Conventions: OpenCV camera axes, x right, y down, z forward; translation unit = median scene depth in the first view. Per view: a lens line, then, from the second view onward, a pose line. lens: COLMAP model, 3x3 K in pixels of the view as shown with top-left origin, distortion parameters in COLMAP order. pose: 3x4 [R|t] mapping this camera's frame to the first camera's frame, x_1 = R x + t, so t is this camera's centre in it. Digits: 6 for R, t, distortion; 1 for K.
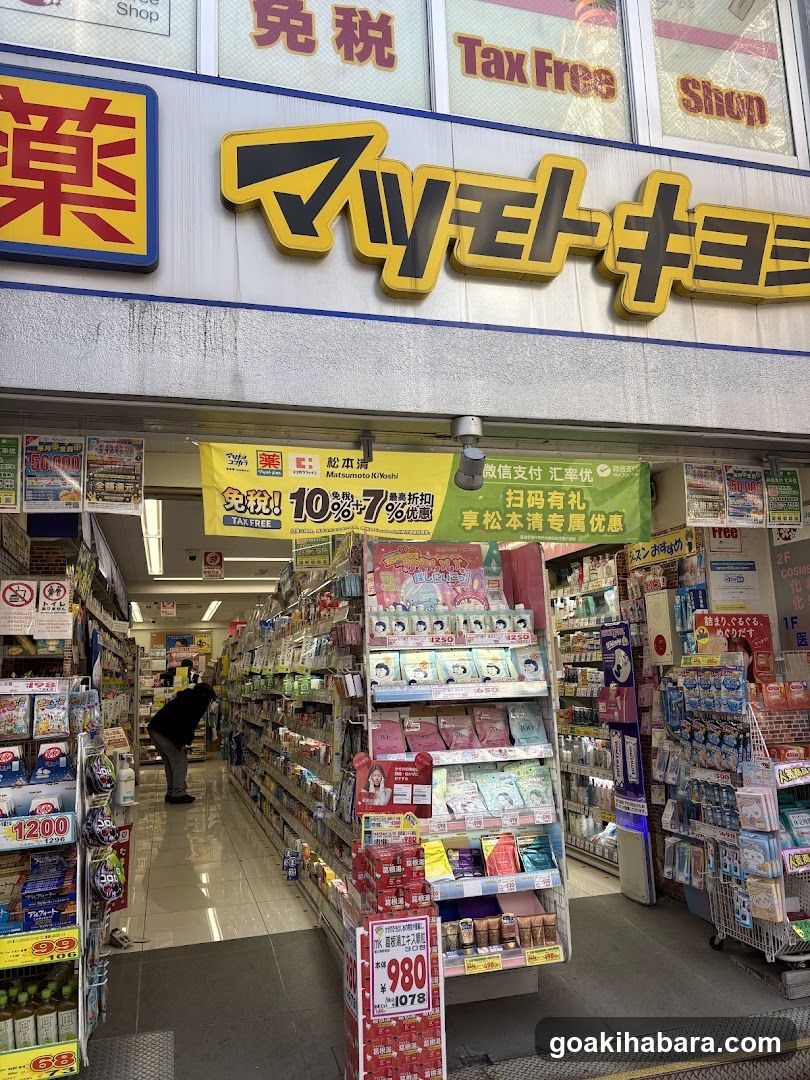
lens RADIAL K [[840.0, 0, 405.0], [0, 840.0, 540.0], [0, 0, 1]] dist [0.014026, 0.001308]
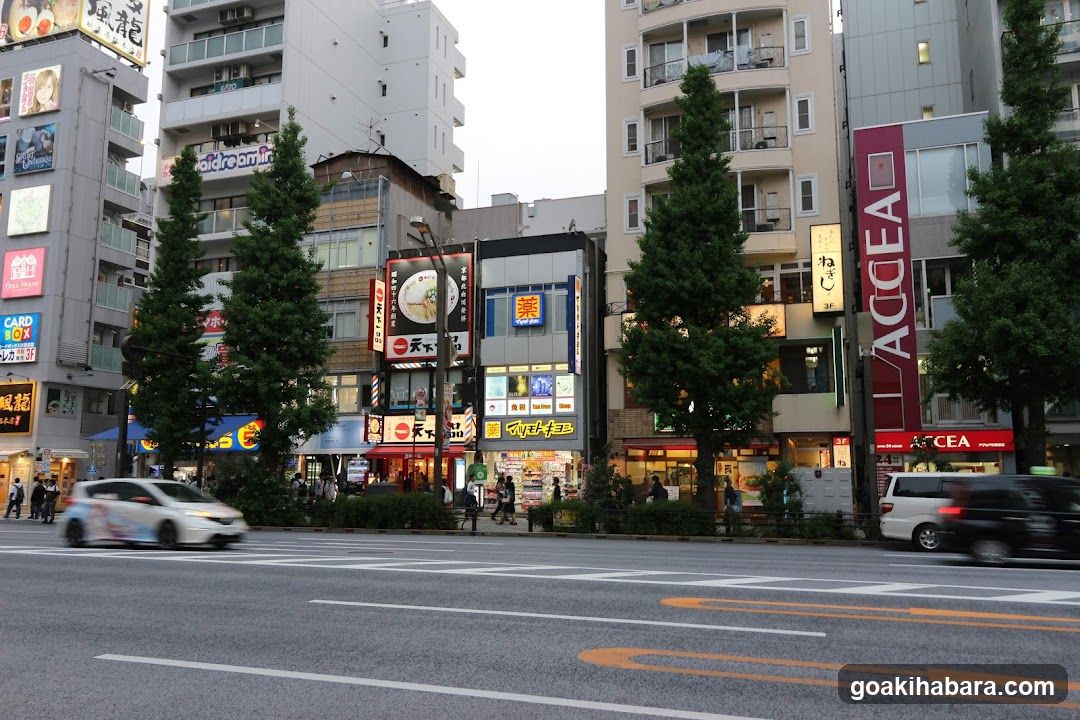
lens RADIAL K [[832.0, 0, 540.0], [0, 832.0, 360.0], [0, 0, 1]] dist [-0.007227, -0.004742]
pose [[0.807093, -0.047987, -0.588471, 5.777178], [0.063830, 0.997942, 0.006167, -1.207071], [0.586964, -0.042540, 0.808495, -6.562530]]
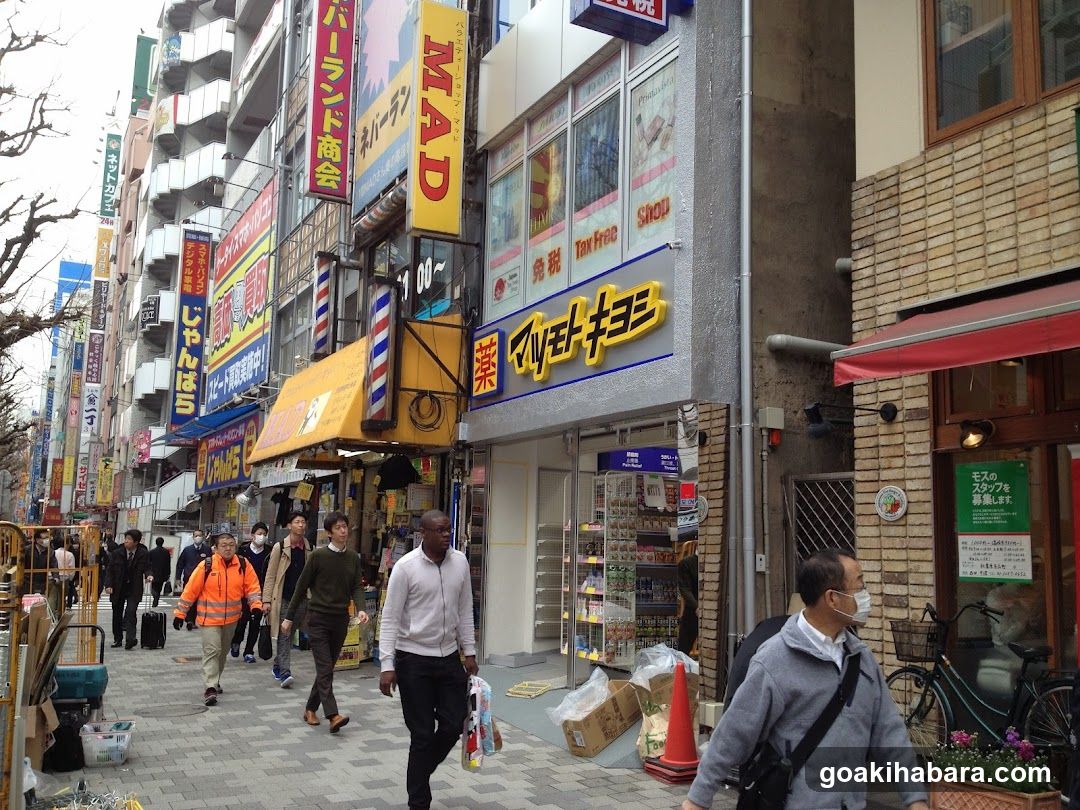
lens RADIAL K [[988.9, 0, 539.3], [0, 988.9, 421.1], [0, 0, 1]] dist [0.085585, -0.277708]
pose [[0.193526, -0.079481, -0.977870, 2.724175], [0.128883, 0.990135, -0.054971, -0.009343], [0.972593, -0.115393, 0.201861, 0.363627]]
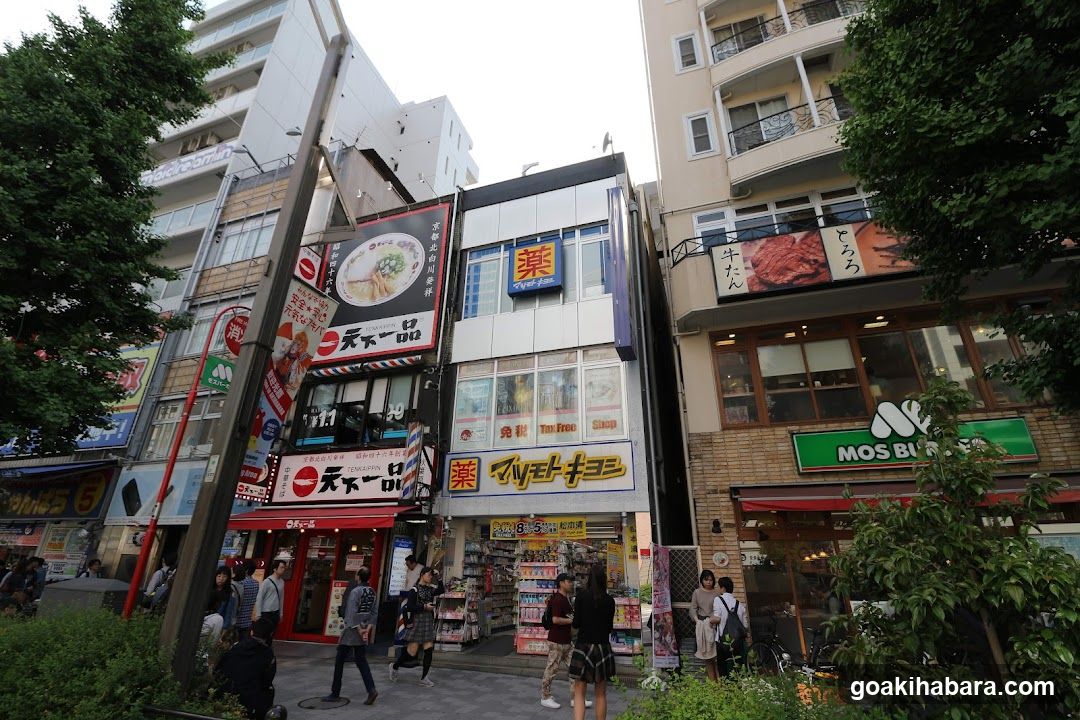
lens RADIAL K [[490.3, 0, 540.0], [0, 490.3, 360.0], [0, 0, 1]] dist [-0.000083, -0.000075]
pose [[0.814216, -0.187910, -0.549311, 1.770431], [0.049779, 0.965282, -0.256421, -0.264070], [0.578424, 0.181438, 0.795302, -1.354331]]
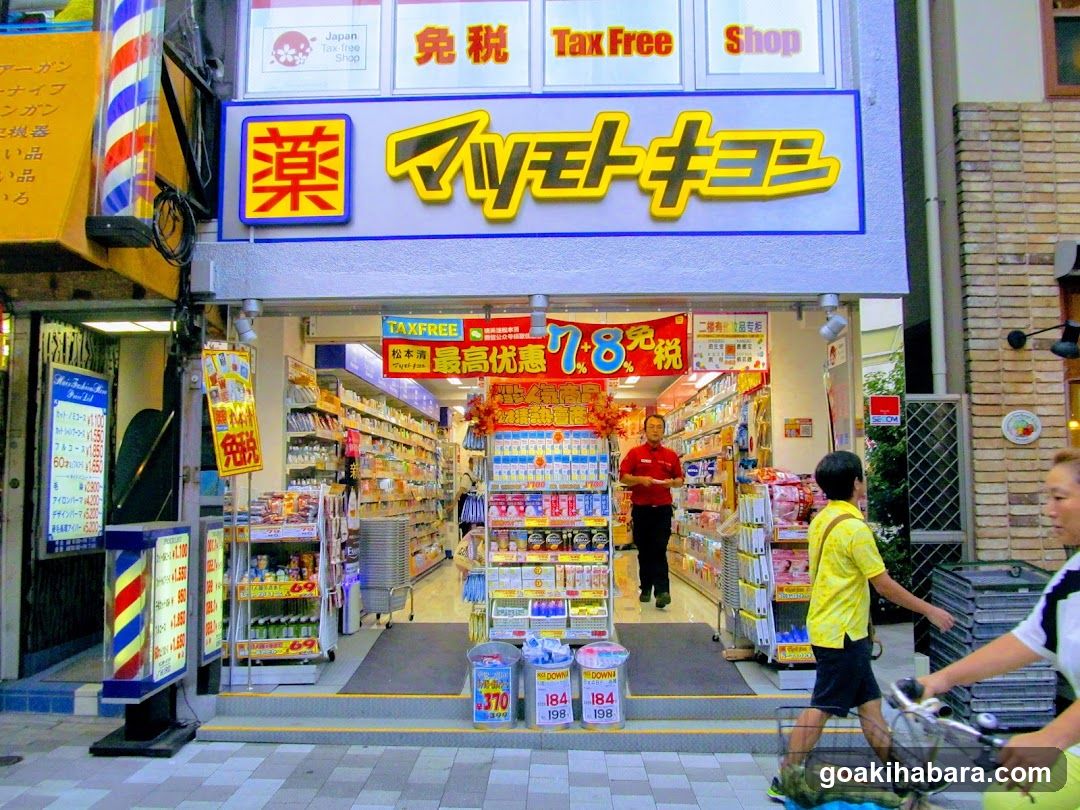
lens RADIAL K [[925.7, 0, 544.7], [0, 925.7, 418.0], [0, 0, 1]] dist [-0.106096, 0.110810]
pose [[0.951929, 0.006273, -0.306256, 0.583933], [0.020377, 0.996279, 0.083743, -0.059472], [0.305642, -0.085958, 0.948259, -0.617905]]
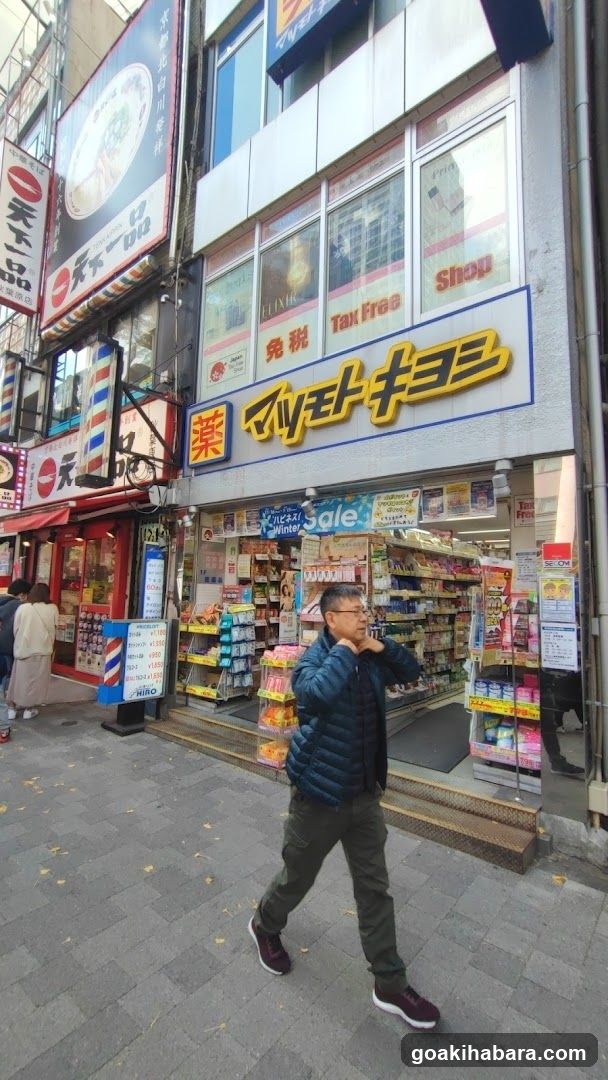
lens RADIAL K [[486.1, 0, 283.6], [0, 486.1, 541.8], [0, 0, 1]] dist [-0.002767, -0.000131]
pose [[0.550281, -0.042004, -0.833922, 1.163429], [0.079328, 0.996846, 0.002136, 0.002253], [0.831203, -0.067329, 0.551878, 0.123821]]
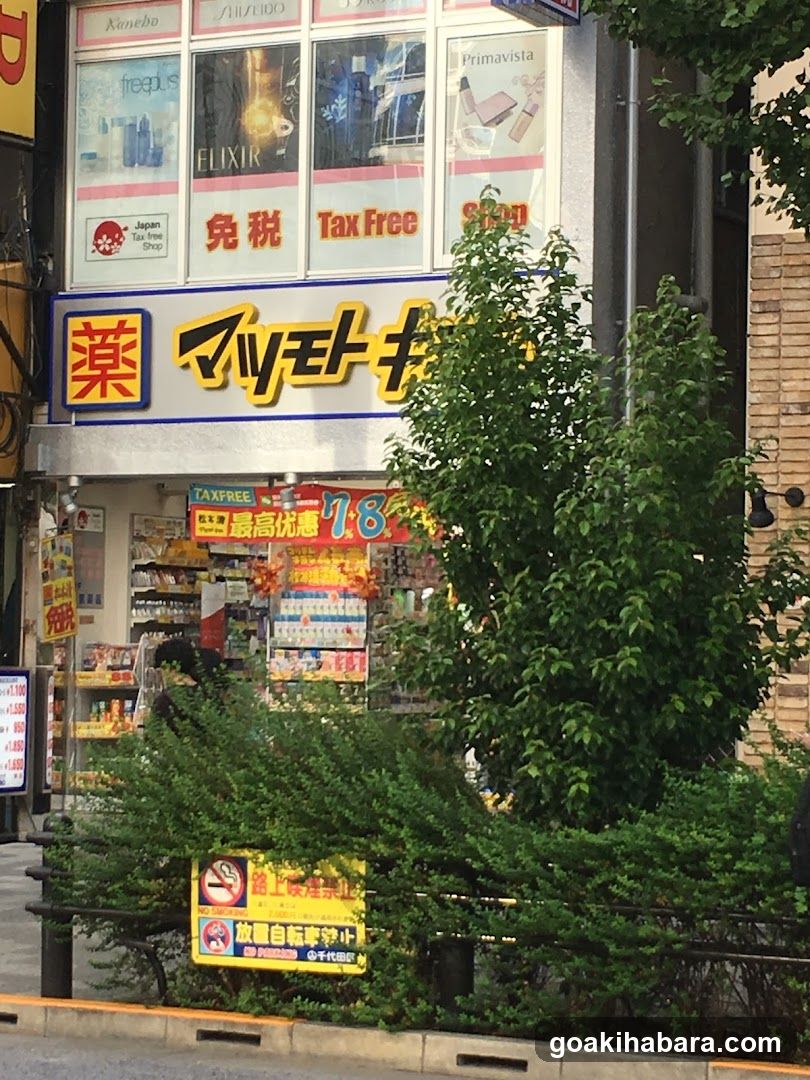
lens RADIAL K [[2868.8, 0, 405.0], [0, 2868.8, 540.0], [0, 0, 1]] dist [-0.054873, 0.303601]
pose [[0.719590, 0.023520, -0.694001, 4.172707], [0.070794, 0.991734, 0.107014, -0.597290], [0.690781, -0.126137, 0.711977, -2.950615]]
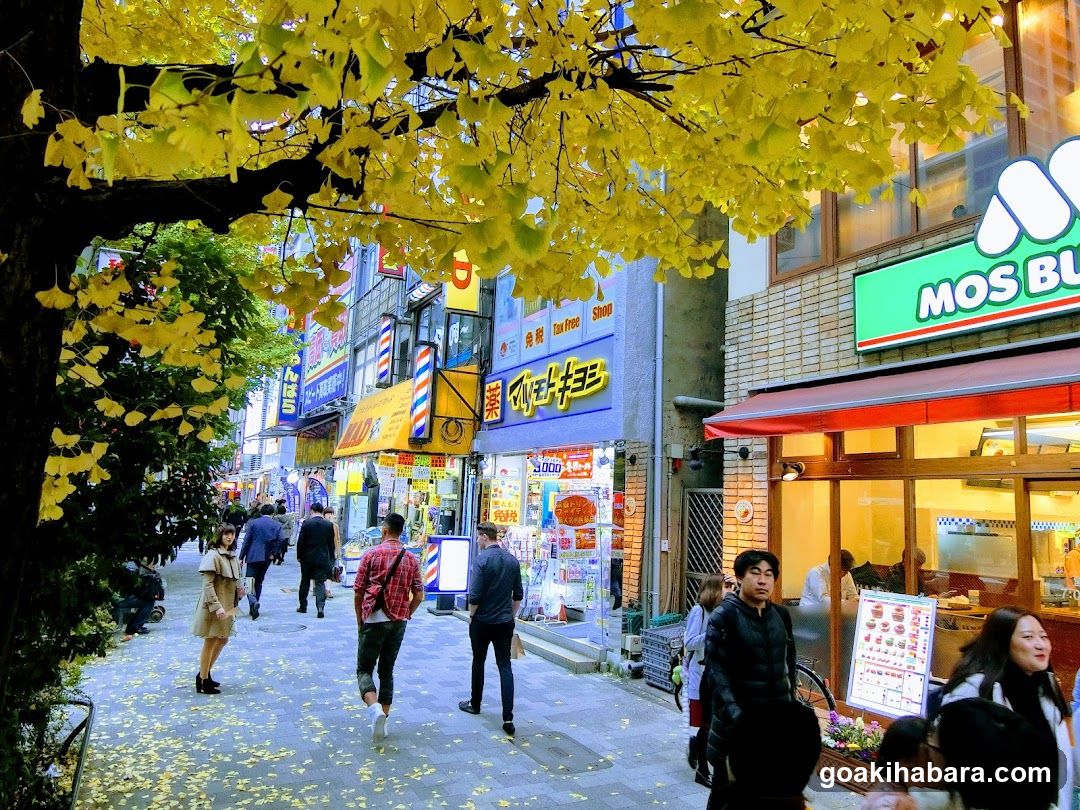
lens RADIAL K [[734.7, 0, 540.0], [0, 734.7, 405.0], [0, 0, 1]] dist [-0.099235, 0.075284]
pose [[0.189817, -0.084967, -0.978136, 3.035731], [0.111082, 0.991710, -0.064590, -0.116753], [0.975515, -0.096393, 0.197681, 0.386473]]
